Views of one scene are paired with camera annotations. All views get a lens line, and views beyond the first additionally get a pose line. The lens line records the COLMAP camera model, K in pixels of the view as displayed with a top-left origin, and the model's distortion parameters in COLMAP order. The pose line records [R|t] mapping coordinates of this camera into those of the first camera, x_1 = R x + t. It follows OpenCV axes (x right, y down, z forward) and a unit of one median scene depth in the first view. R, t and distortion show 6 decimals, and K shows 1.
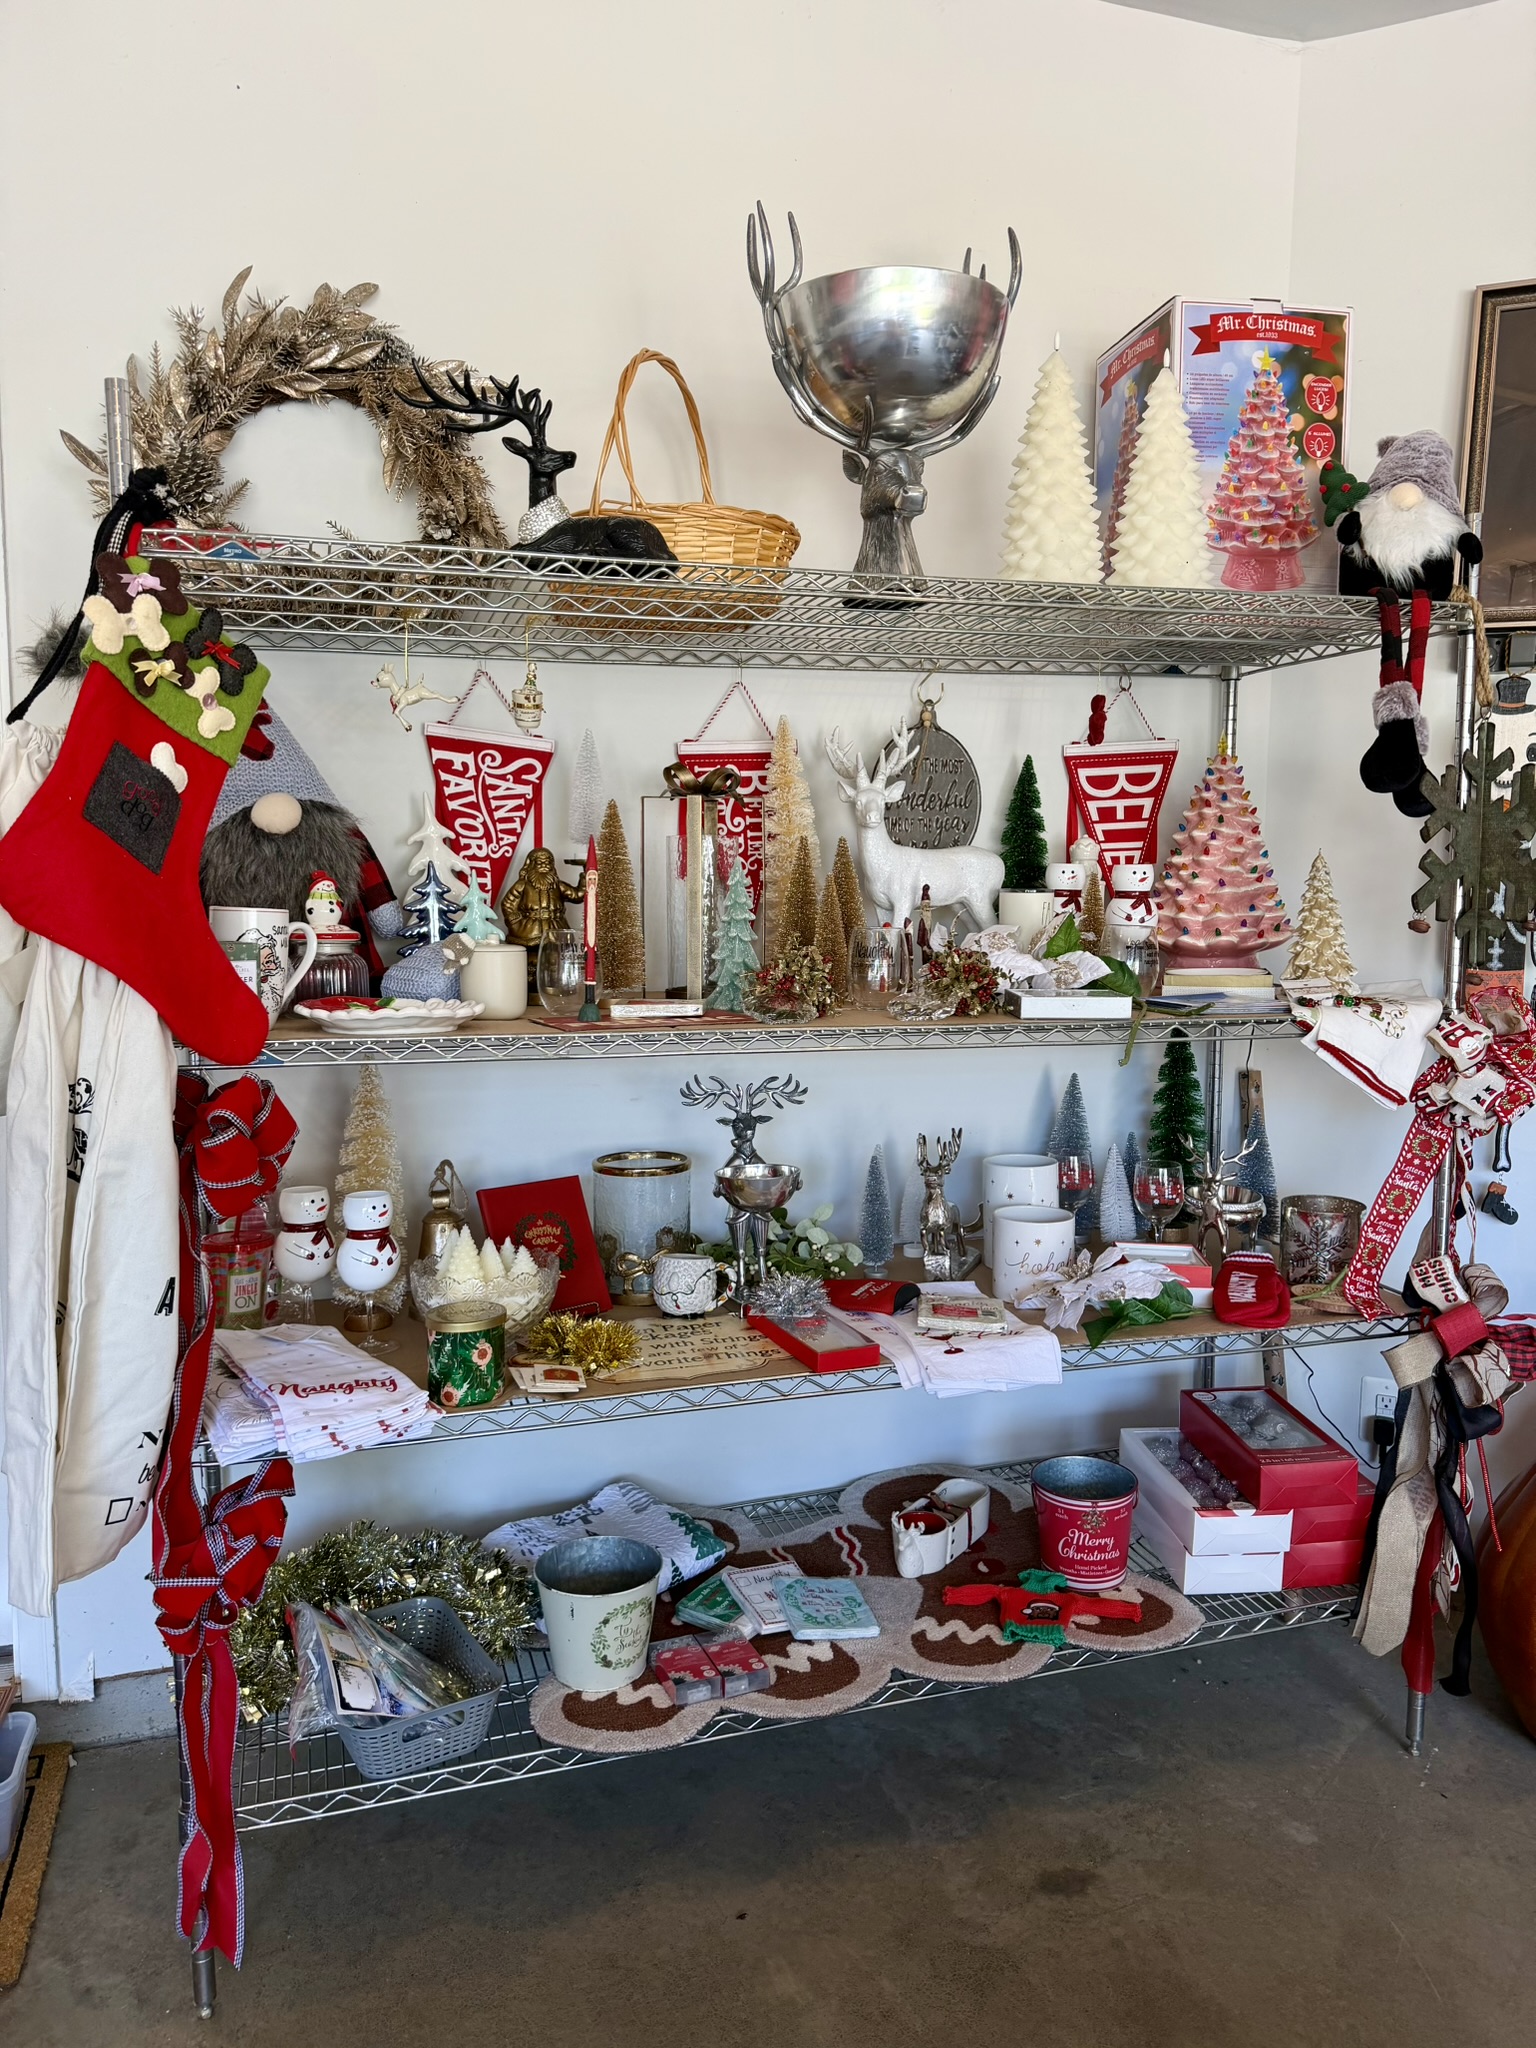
lens RADIAL K [[1435.2, 0, 768.0], [0, 1435.2, 1024.0], [0, 0, 1]] dist [0.147705, -0.312682]
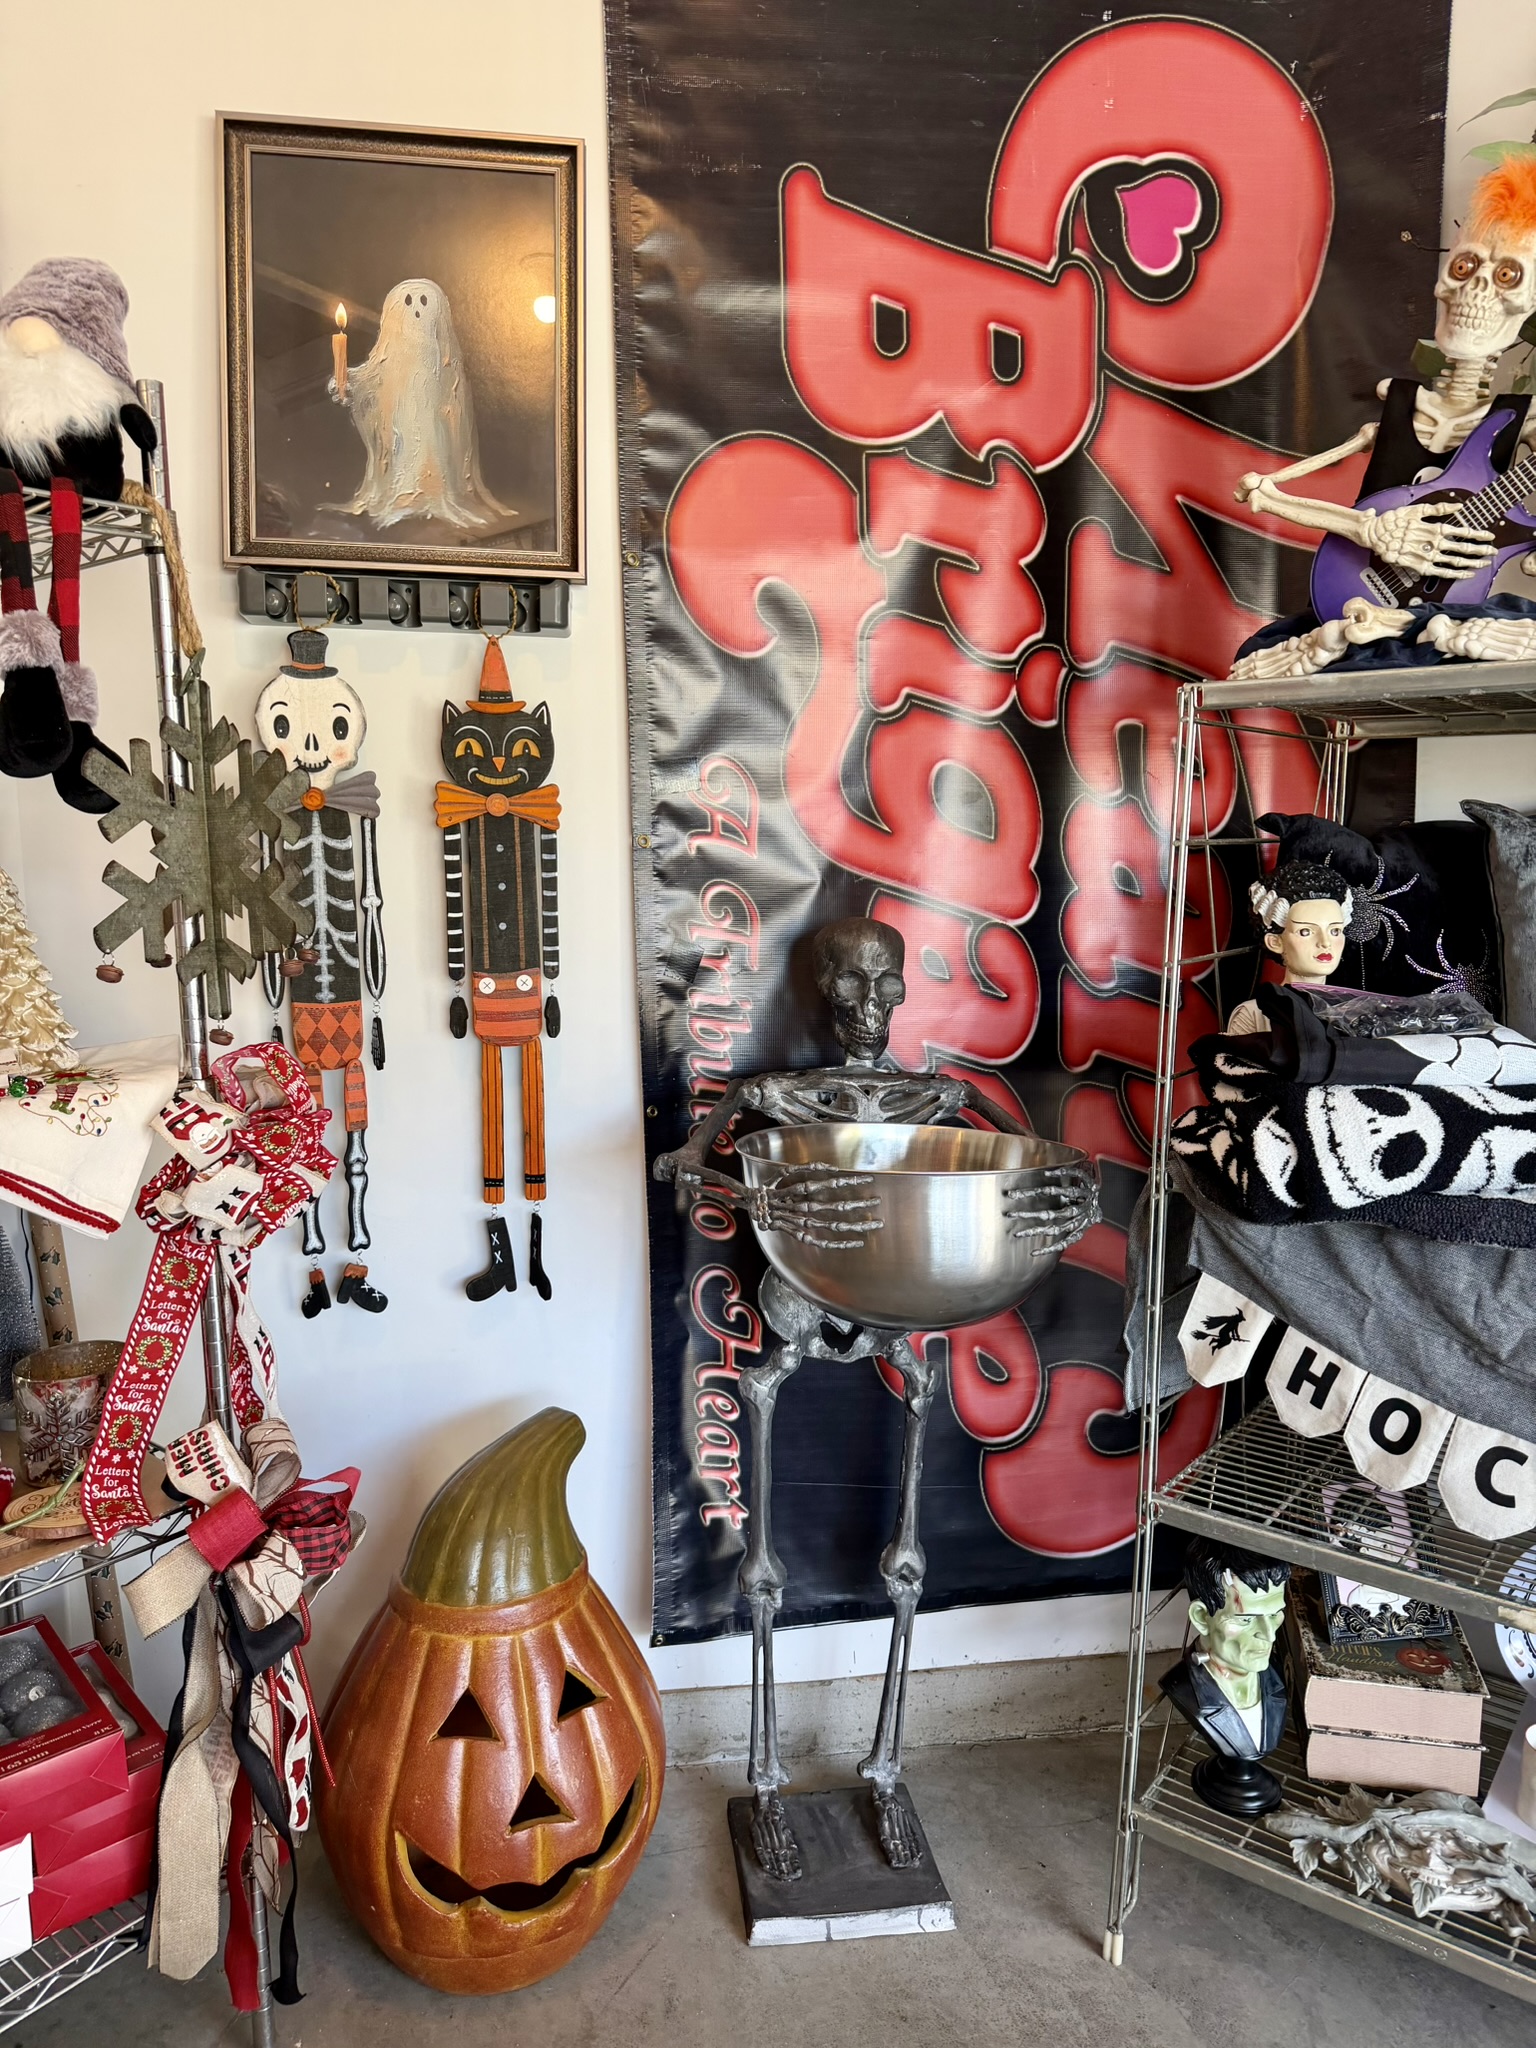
lens RADIAL K [[1447.6, 0, 779.6], [0, 1447.6, 1032.7], [0, 0, 1]] dist [0.026513, -0.034964]
pose [[0.823541, -0.084761, 0.560889, 0.300364], [0.073894, 0.996378, 0.042076, -0.041536], [-0.562424, 0.006795, 0.826821, 0.241596]]
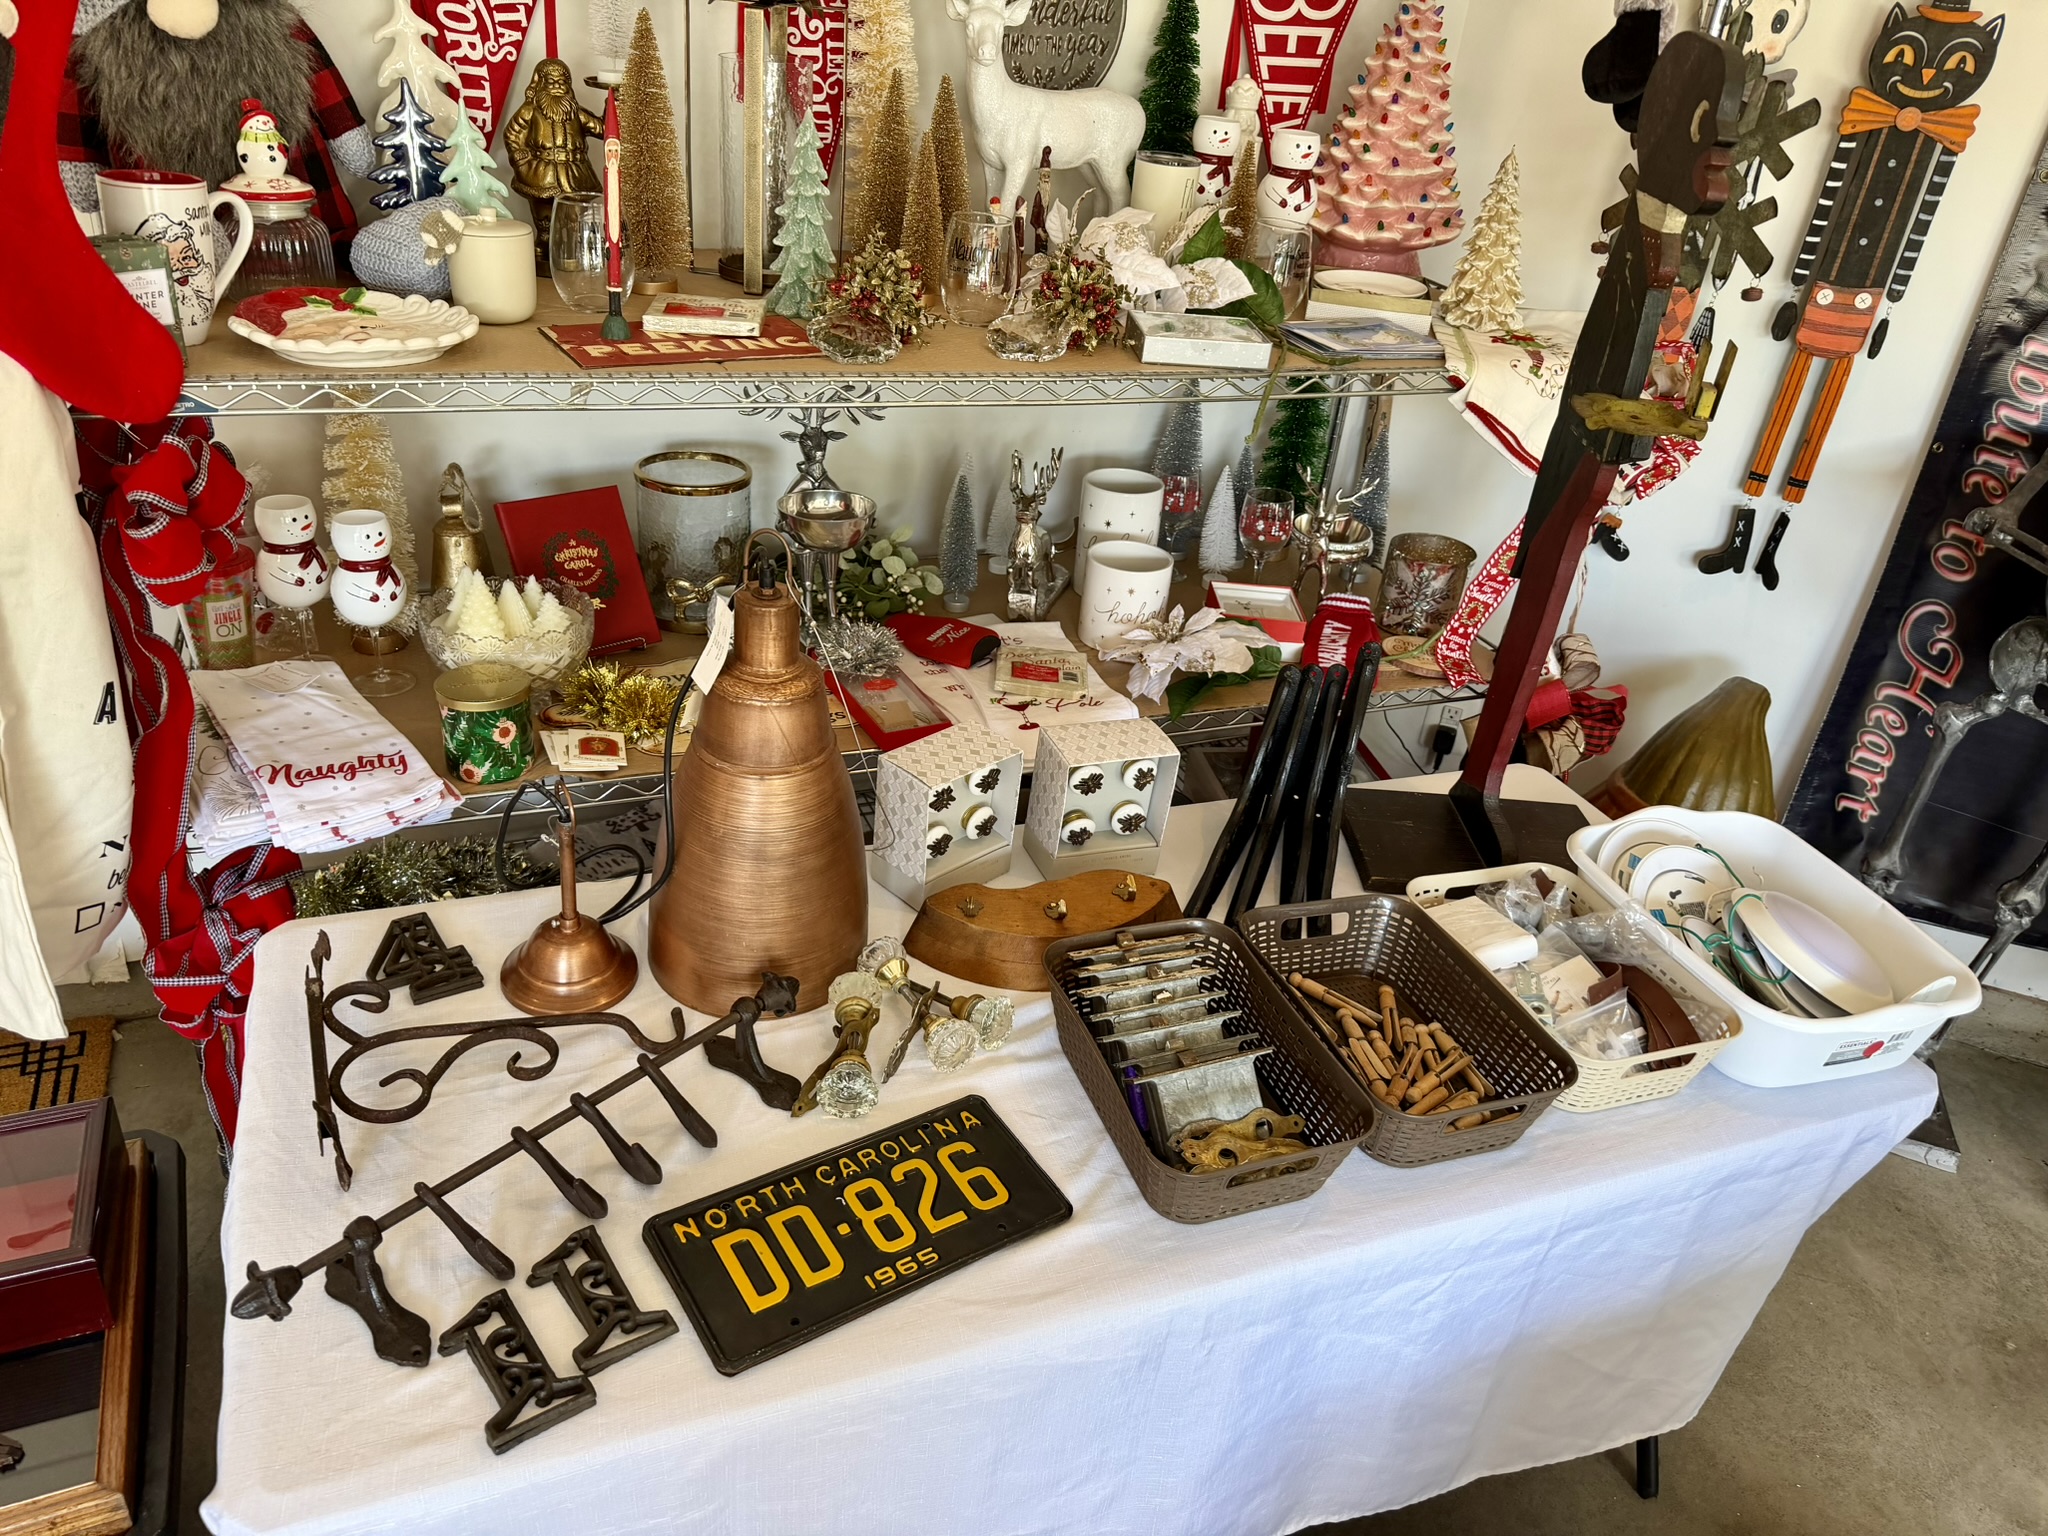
lens RADIAL K [[1447.6, 0, 1015.8], [0, 1447.6, 775.2], [0, 0, 1]] dist [0.026513, -0.034964]
pose [[0.992908, 0.035760, 0.113381, 0.012728], [-0.079531, 0.908665, 0.409880, -0.113882], [-0.088368, -0.415991, 0.905065, 0.122134]]
